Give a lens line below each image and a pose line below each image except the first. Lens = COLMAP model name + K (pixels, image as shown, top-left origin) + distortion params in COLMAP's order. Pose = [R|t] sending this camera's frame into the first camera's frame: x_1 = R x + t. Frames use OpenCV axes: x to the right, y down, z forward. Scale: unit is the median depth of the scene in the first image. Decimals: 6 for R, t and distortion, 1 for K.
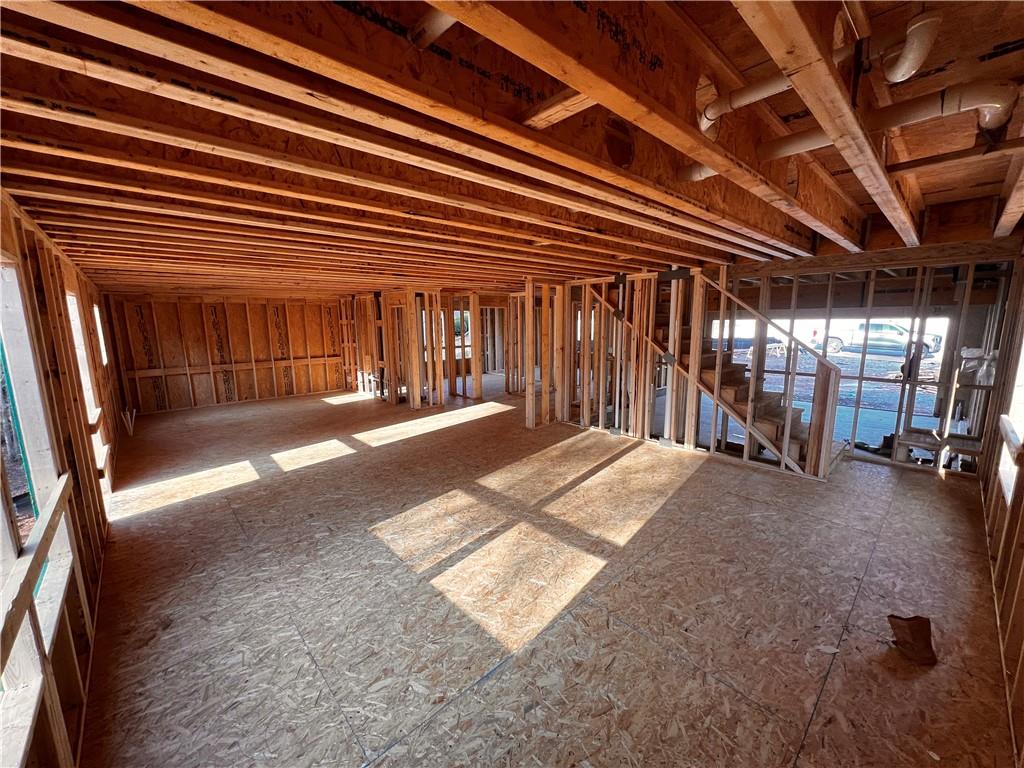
lens RADIAL K [[410.0, 0, 512.0], [0, 410.0, 384.0], [0, 0, 1]] dist [-0.001268, -0.000214]
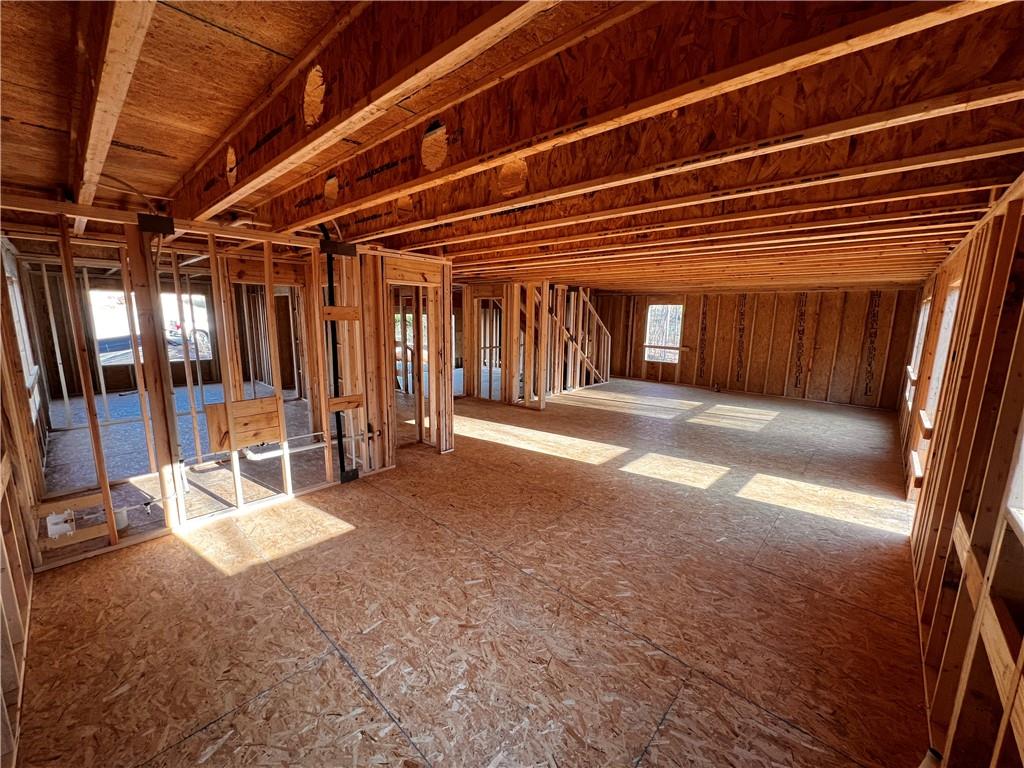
lens RADIAL K [[410.0, 0, 512.0], [0, 410.0, 384.0], [0, 0, 1]] dist [-0.001268, -0.000214]
pose [[-0.083879, -0.161219, 0.983348, -1.215609], [0.132972, 0.976189, 0.171388, -0.190836], [-0.987564, 0.145133, -0.060444, 1.300439]]
